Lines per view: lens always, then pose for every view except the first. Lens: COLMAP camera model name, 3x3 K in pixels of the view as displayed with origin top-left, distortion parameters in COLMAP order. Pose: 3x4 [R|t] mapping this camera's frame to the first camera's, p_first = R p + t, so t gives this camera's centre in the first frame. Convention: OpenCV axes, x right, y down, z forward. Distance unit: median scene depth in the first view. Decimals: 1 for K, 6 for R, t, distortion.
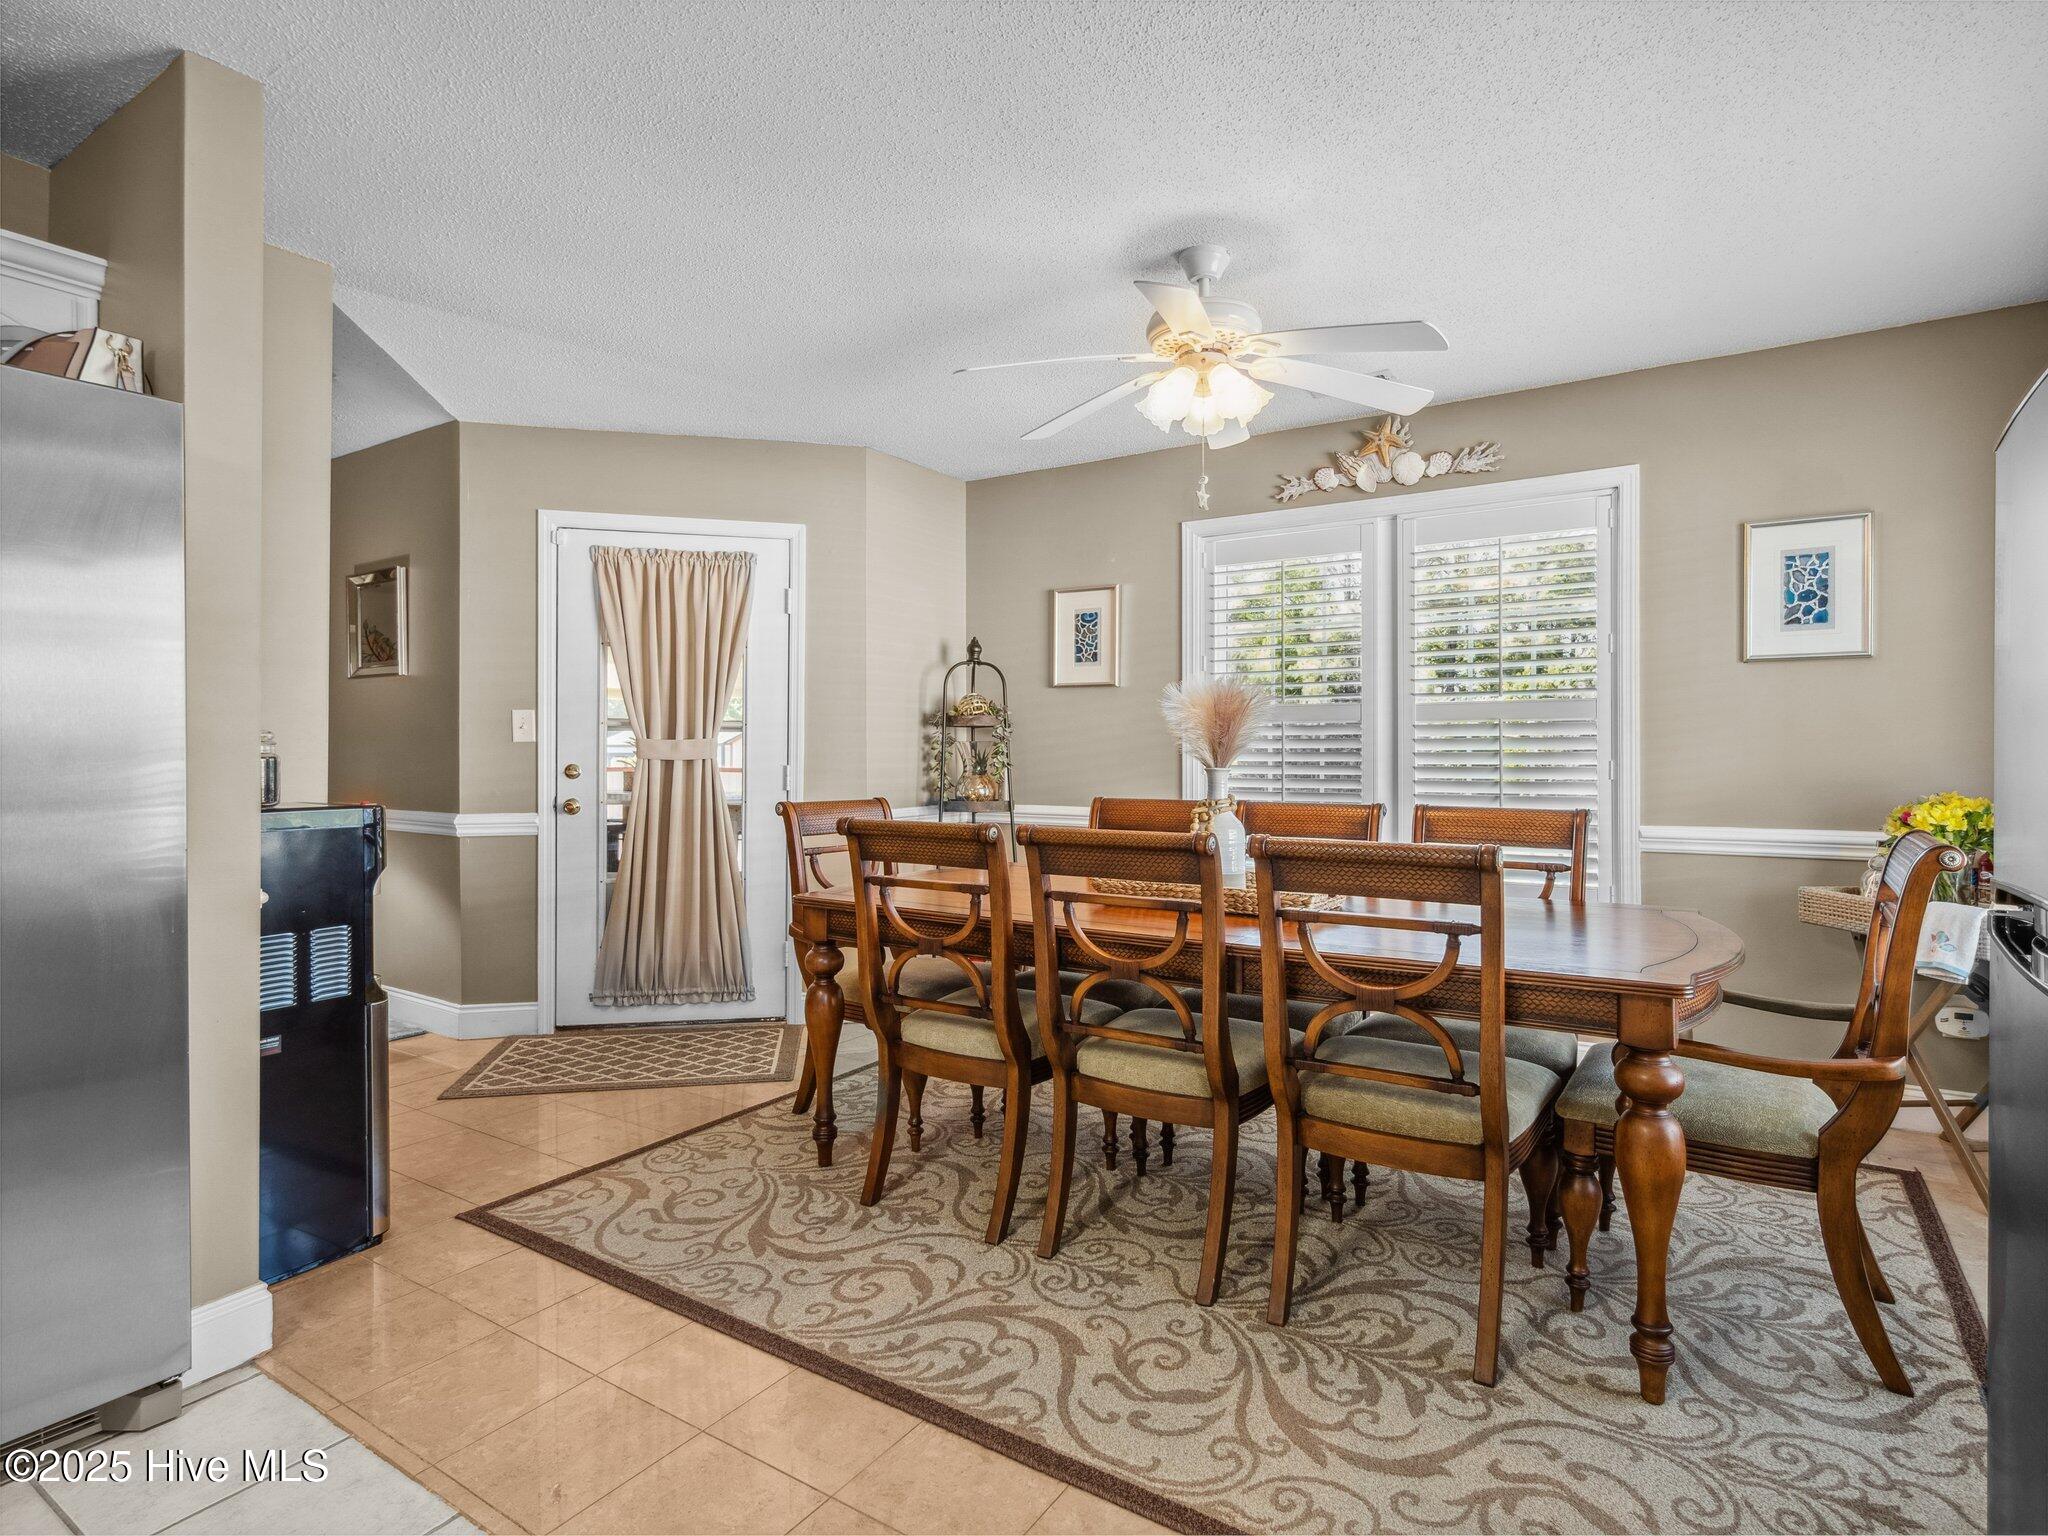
lens RADIAL K [[1096.1, 0, 1020.4], [0, 1096.1, 762.9], [0, 0, 1]] dist [0.026780, -0.000438]
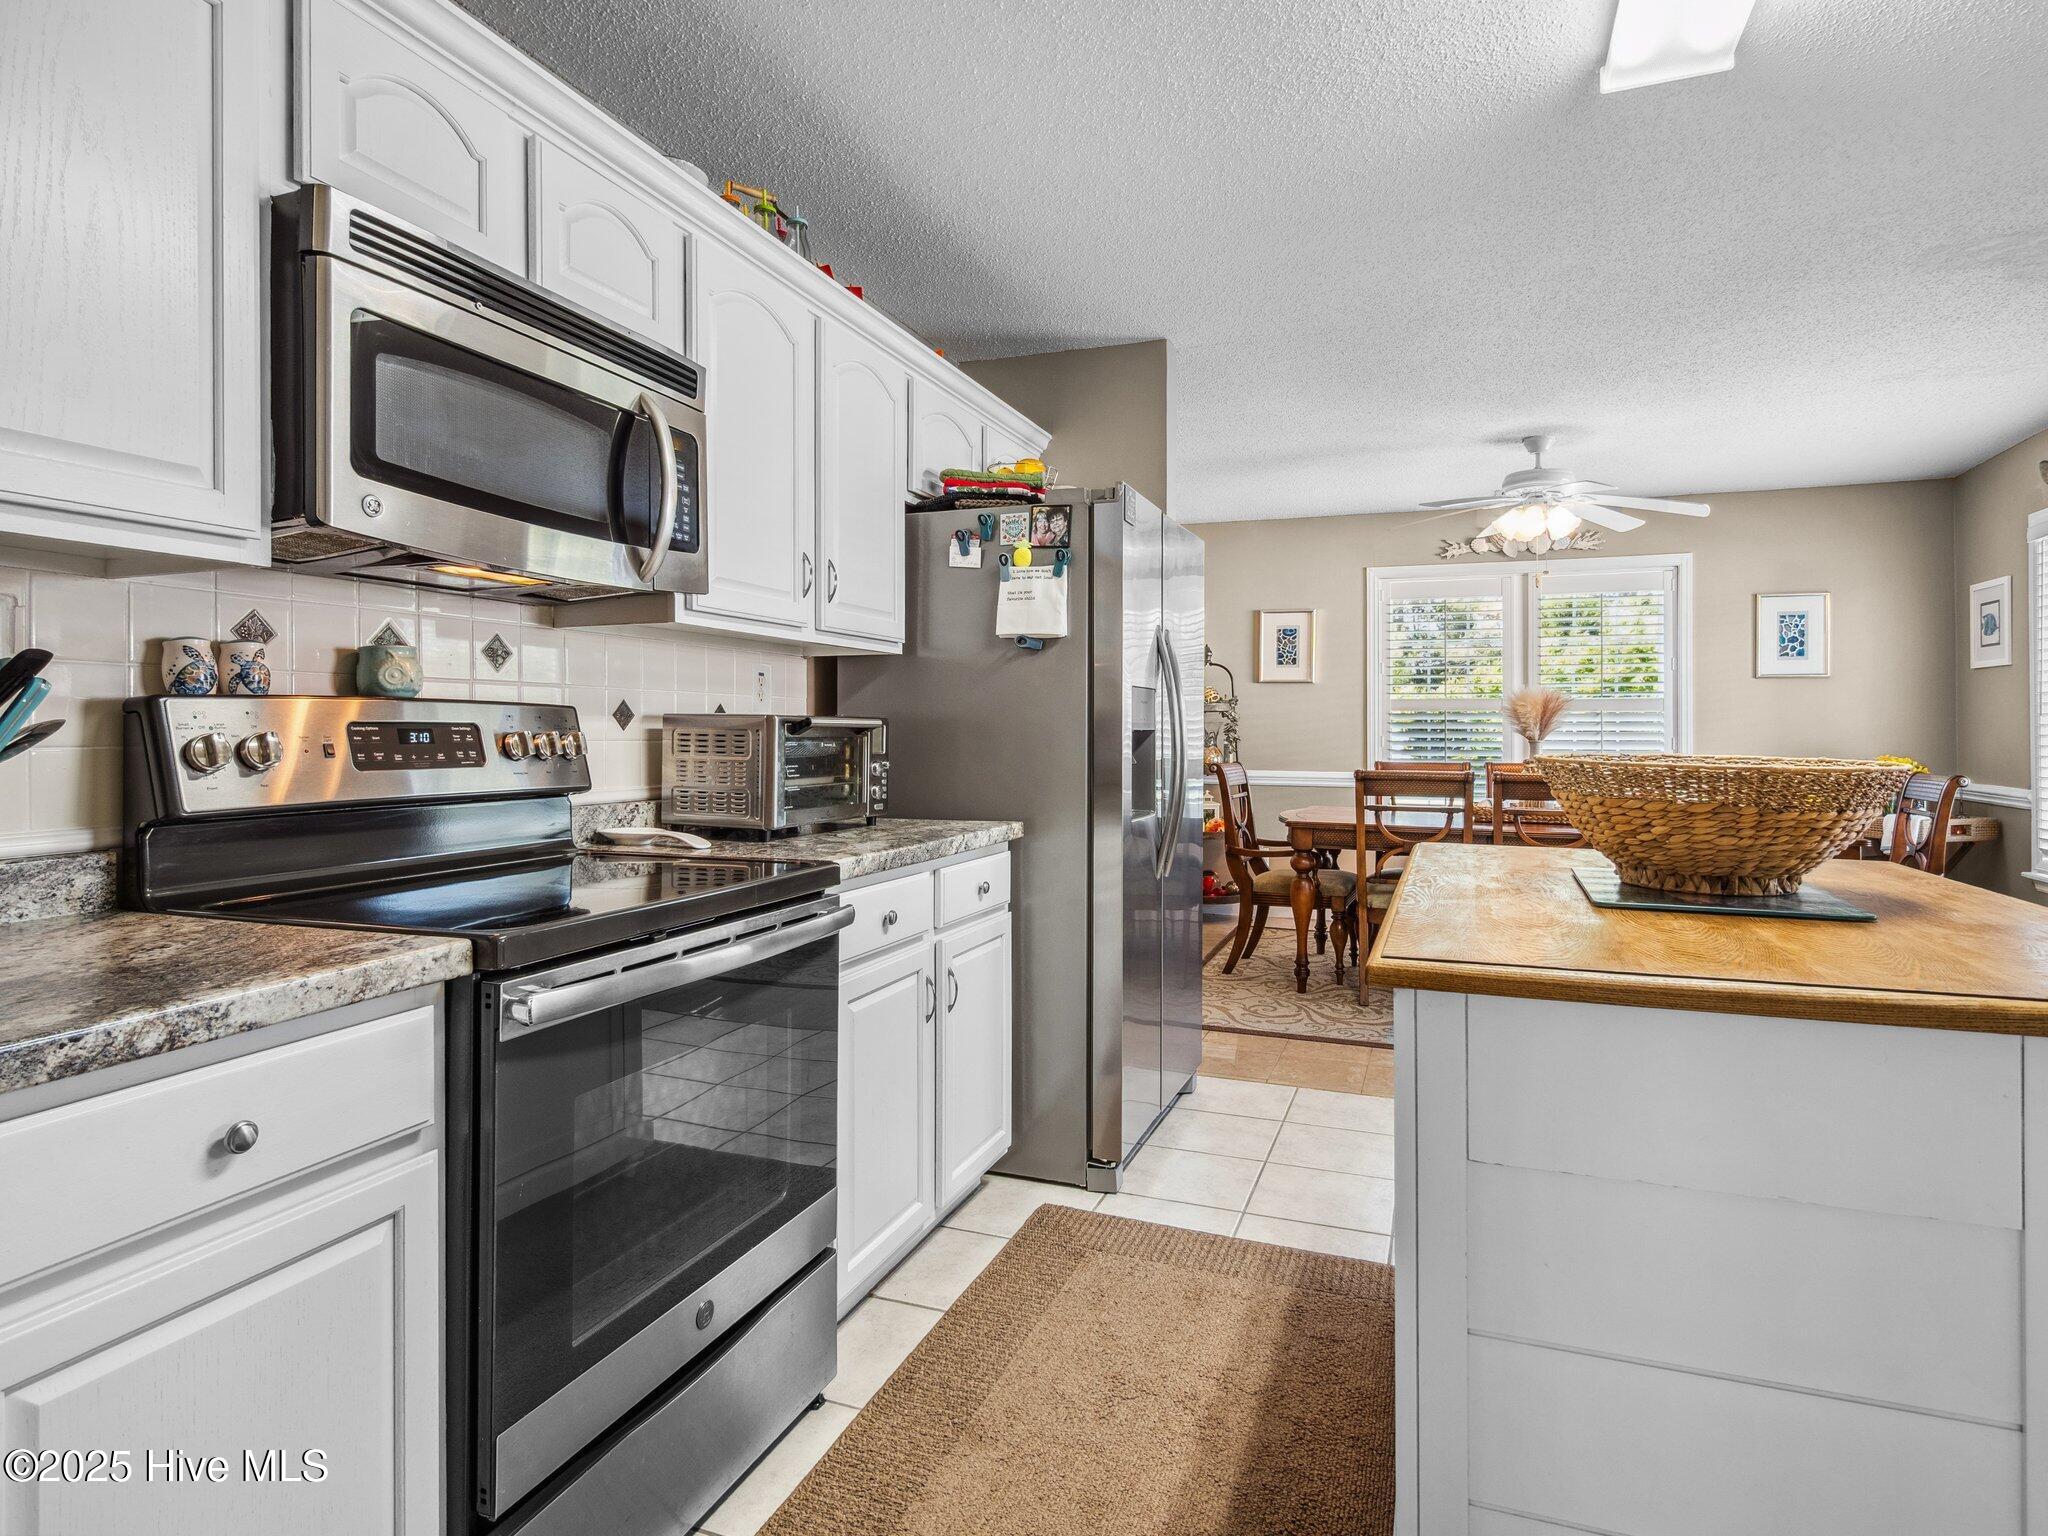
lens RADIAL K [[1096.1, 0, 1022.0], [0, 1096.1, 762.6], [0, 0, 1]] dist [0.026780, -0.000438]
pose [[0.981234, 0.001171, 0.192817, -0.699803], [-0.005843, 0.999703, 0.023662, 0.001149], [-0.192732, -0.024345, 0.980949, -0.388777]]
